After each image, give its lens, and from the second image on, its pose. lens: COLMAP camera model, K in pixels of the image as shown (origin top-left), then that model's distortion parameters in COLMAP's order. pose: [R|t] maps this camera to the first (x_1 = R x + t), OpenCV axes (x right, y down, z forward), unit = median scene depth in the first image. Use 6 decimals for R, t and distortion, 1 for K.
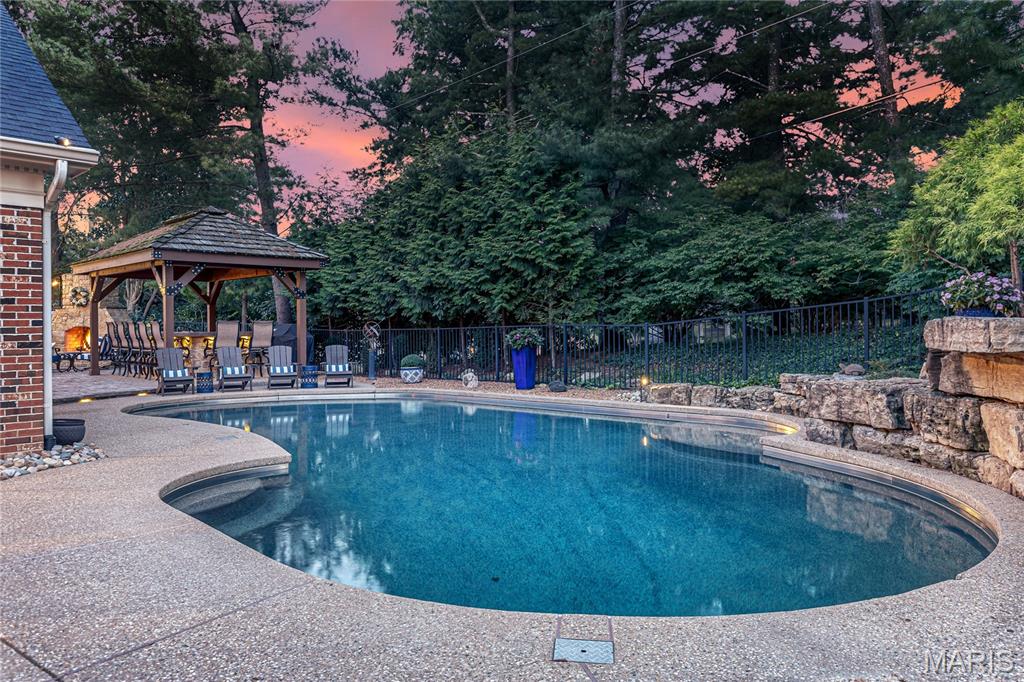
lens RADIAL K [[733.2, 0, 510.8], [0, 733.2, 330.4], [0, 0, 1]] dist [-0.000576, 0.000588]
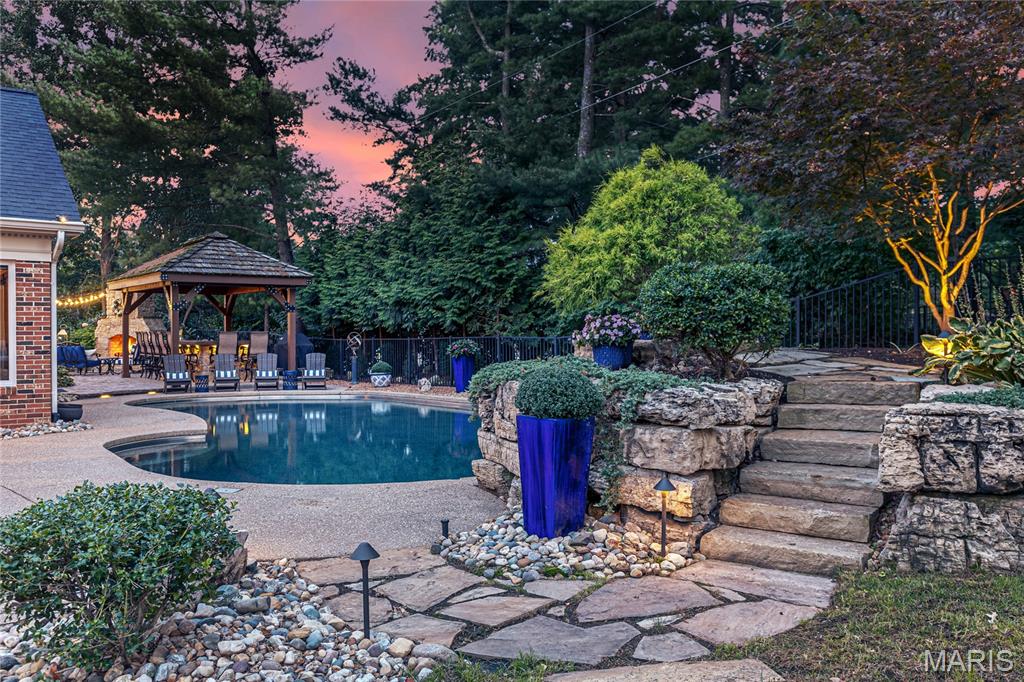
lens RADIAL K [[852.2, 0, 512.0], [0, 852.2, 341.0], [0, 0, 1]] dist [0.003509, -0.001689]
pose [[0.990326, 0.004753, -0.138677, 0.257015], [-0.003865, 0.999970, 0.006671, -0.009082], [0.138704, -0.006070, 0.990315, -0.285610]]
